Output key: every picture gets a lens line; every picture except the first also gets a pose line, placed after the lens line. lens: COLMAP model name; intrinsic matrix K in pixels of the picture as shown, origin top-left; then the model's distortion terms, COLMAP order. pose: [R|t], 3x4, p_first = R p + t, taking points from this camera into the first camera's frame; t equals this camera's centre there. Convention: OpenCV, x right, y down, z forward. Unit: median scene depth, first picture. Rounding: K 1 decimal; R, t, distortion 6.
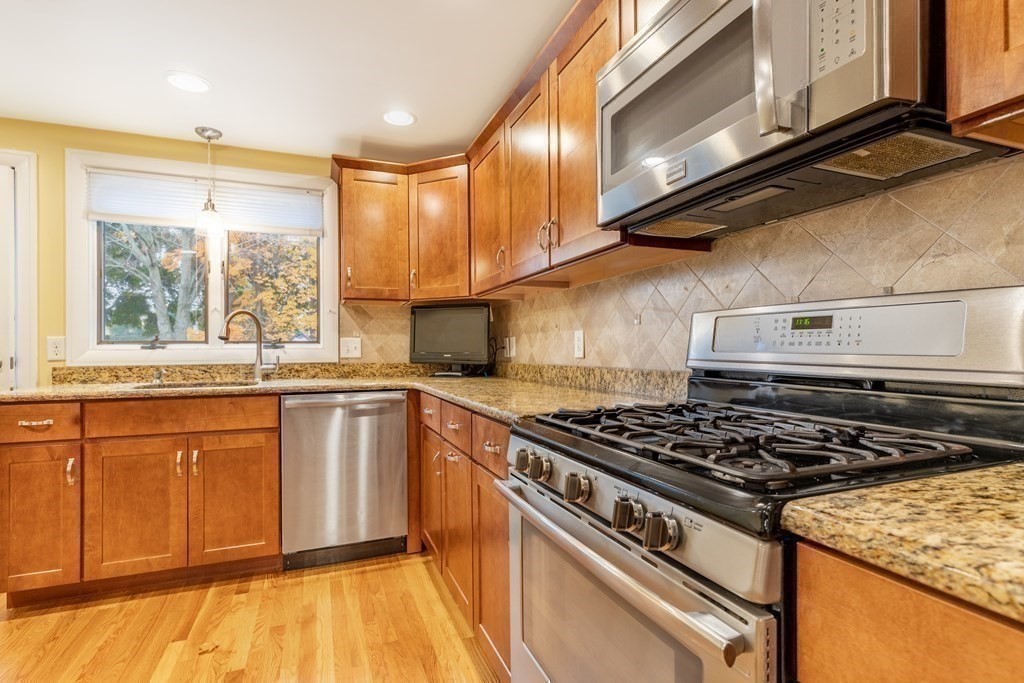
lens RADIAL K [[488.4, 0, 510.9], [0, 488.4, 345.8], [0, 0, 1]] dist [0.000521, -0.000156]
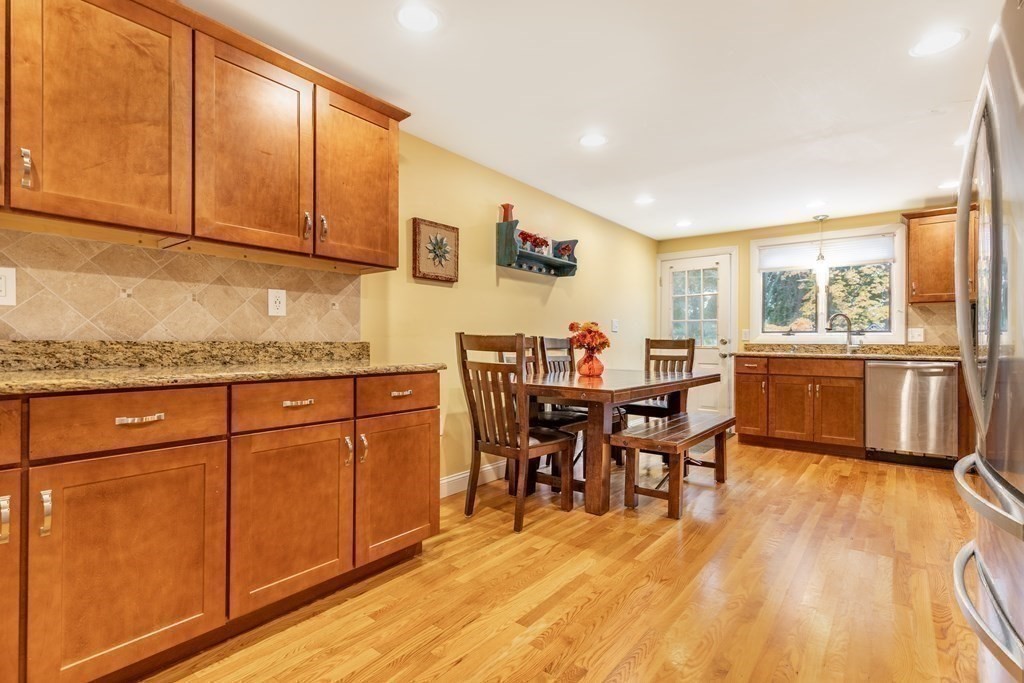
lens RADIAL K [[481.9, 0, 521.7], [0, 481.9, 337.5], [0, 0, 1]] dist [0.009548, -0.000288]
pose [[0.509357, 0.002186, -0.860552, 0.397693], [-0.004970, 0.999988, -0.000402, 0.022115], [0.860541, 0.004482, 0.509362, -0.944517]]
